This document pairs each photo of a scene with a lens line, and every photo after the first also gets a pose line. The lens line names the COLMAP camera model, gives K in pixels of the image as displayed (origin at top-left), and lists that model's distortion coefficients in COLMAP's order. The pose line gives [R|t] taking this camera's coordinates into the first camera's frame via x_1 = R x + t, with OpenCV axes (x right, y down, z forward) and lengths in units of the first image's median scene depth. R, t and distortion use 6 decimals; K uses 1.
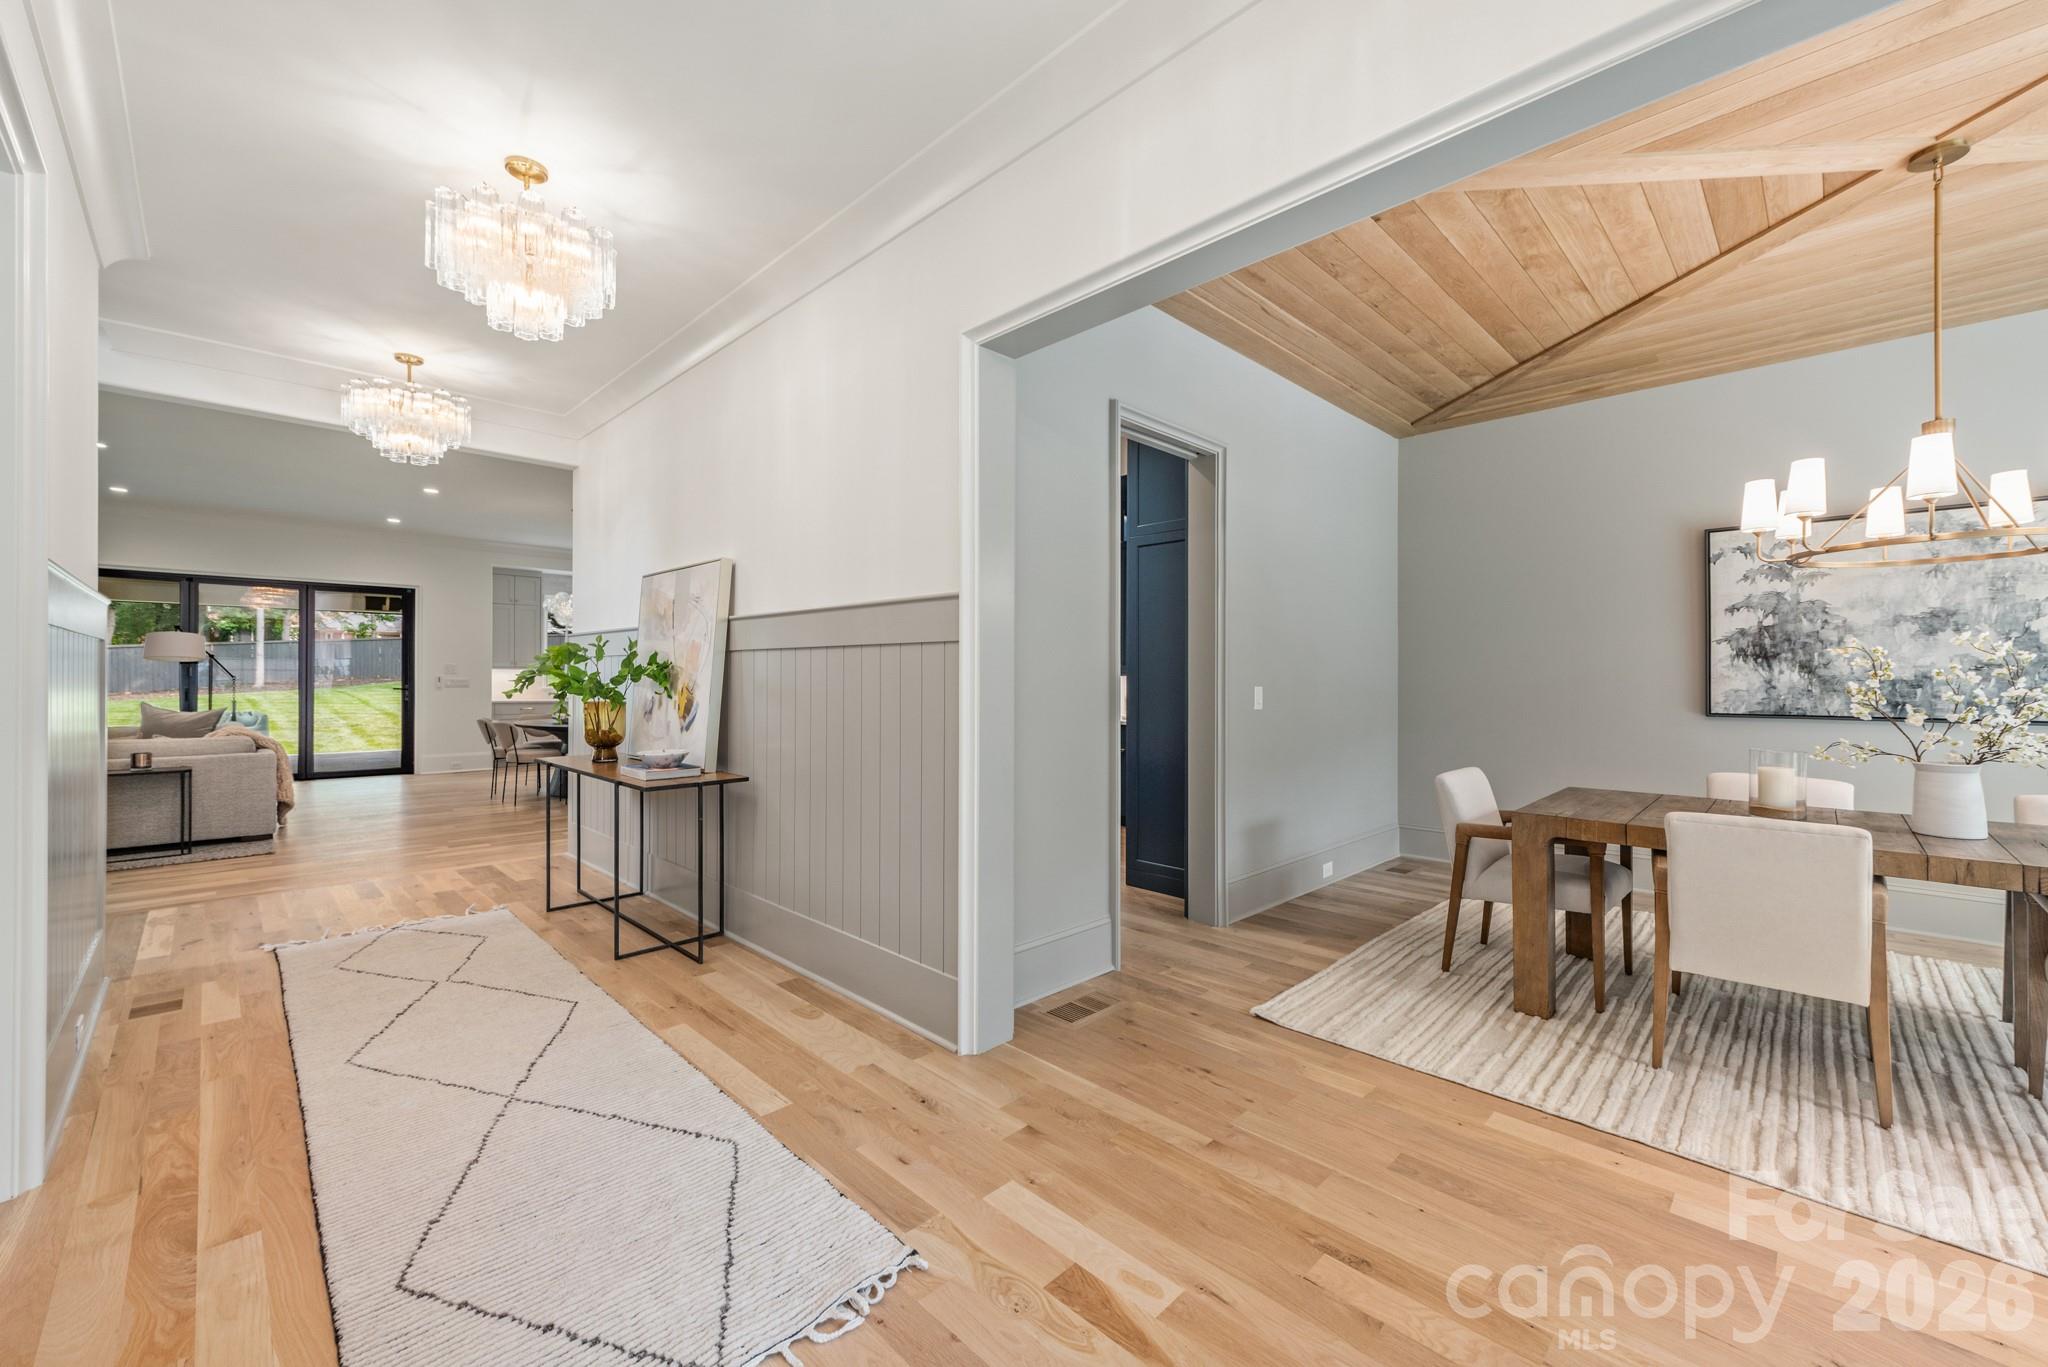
lens RADIAL K [[804.3, 0, 1024.0], [0, 804.3, 683.5], [0, 0, 1]] dist [0.001521, -0.000058]
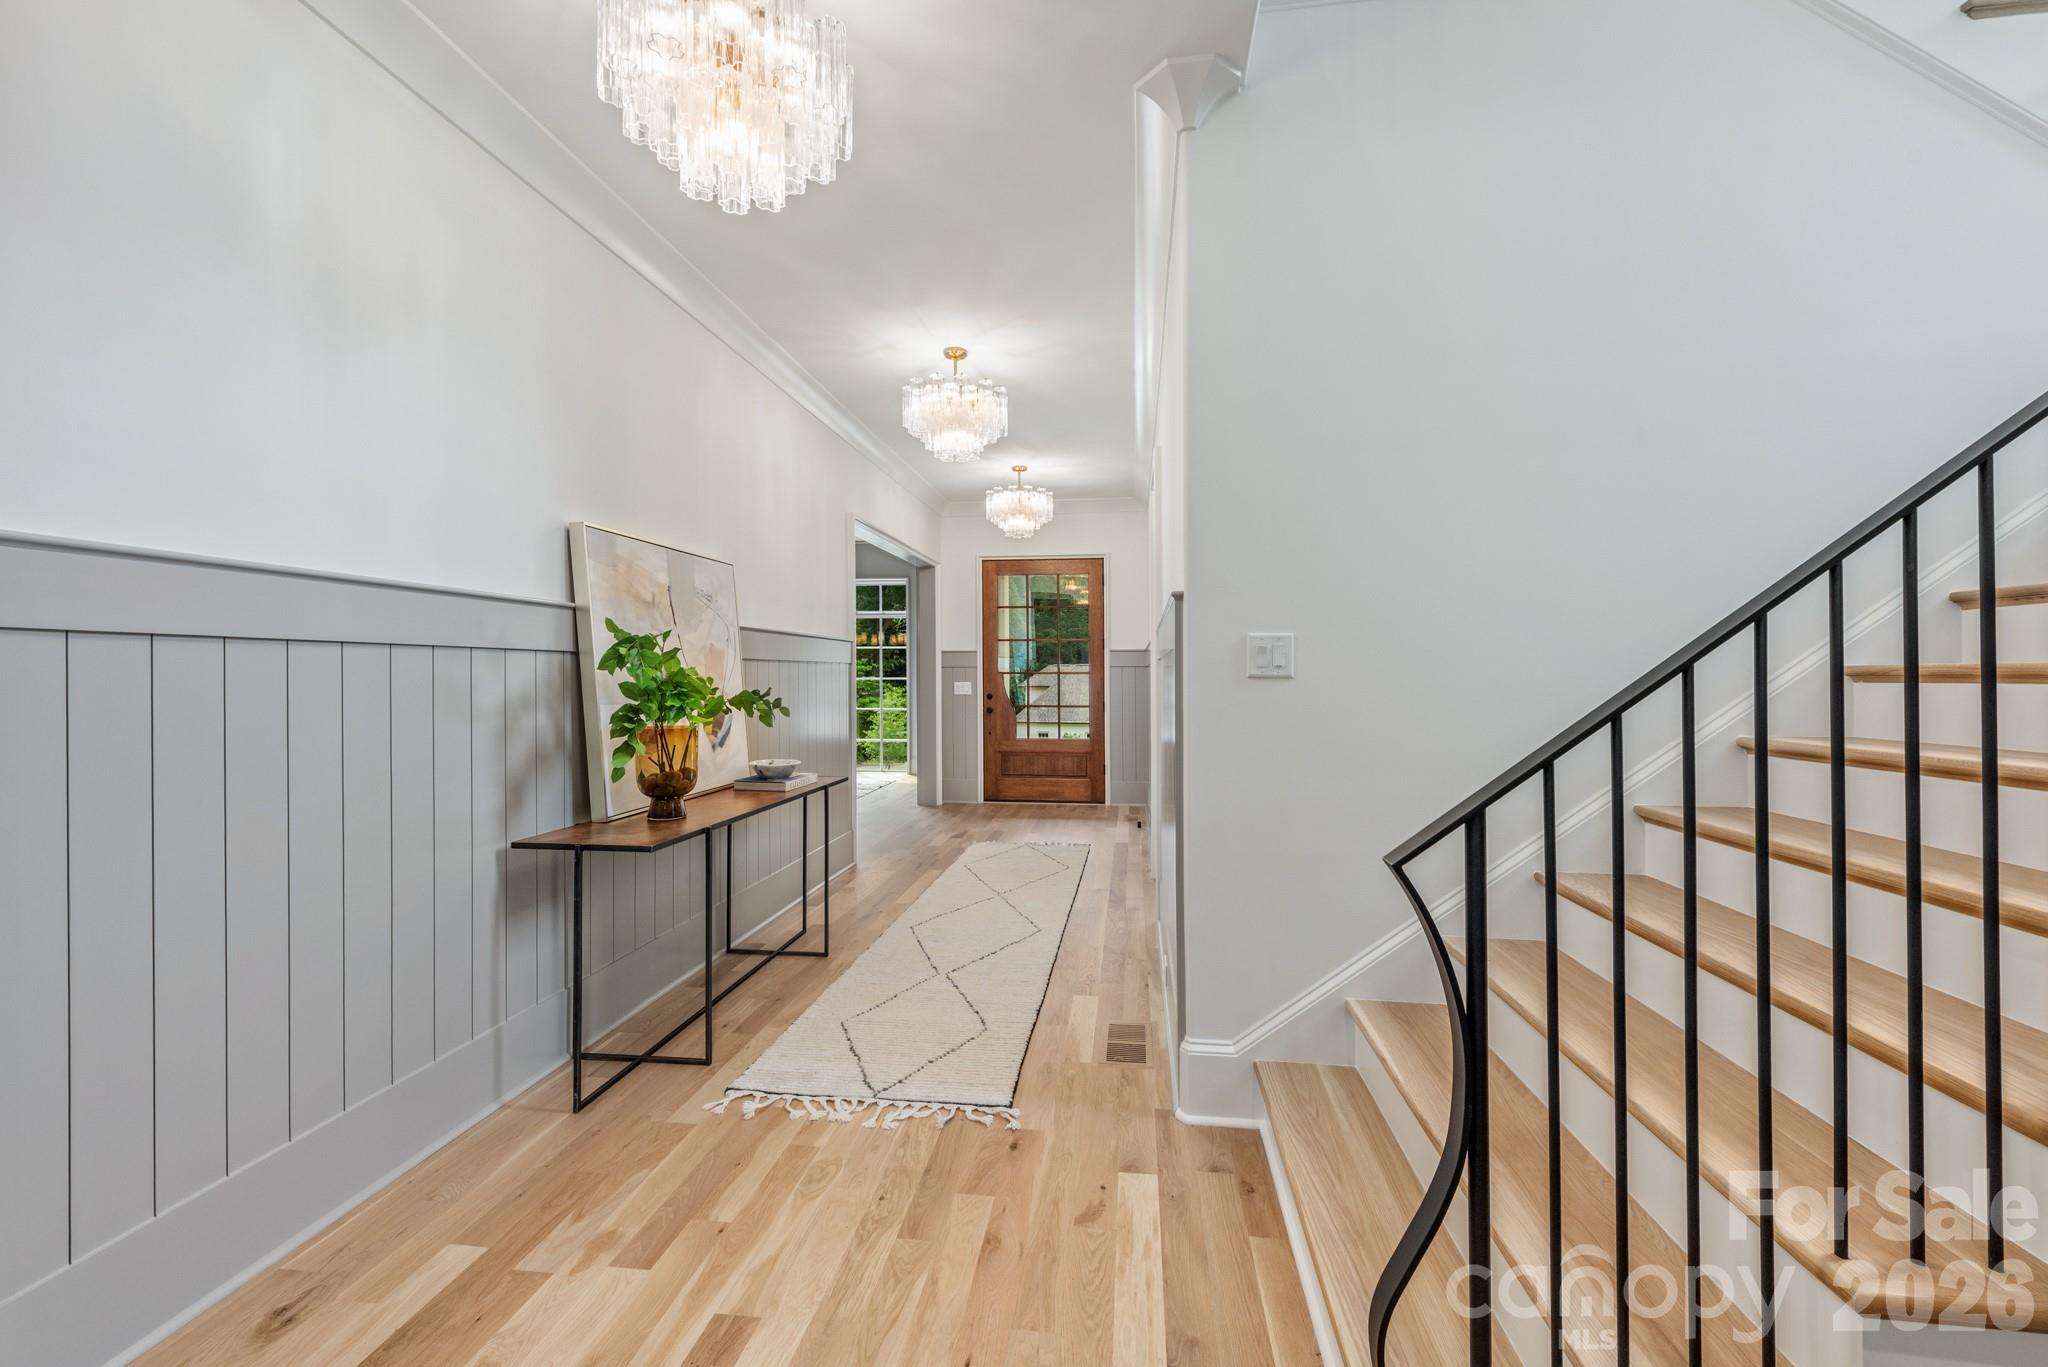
lens RADIAL K [[804.3, 0, 1024.0], [0, 804.3, 683.5], [0, 0, 1]] dist [0.001521, -0.000058]
pose [[-0.602674, -0.007573, 0.797952, -1.703577], [0.004034, 0.999913, 0.012537, -0.031929], [-0.797977, 0.010775, -0.602591, 1.614324]]
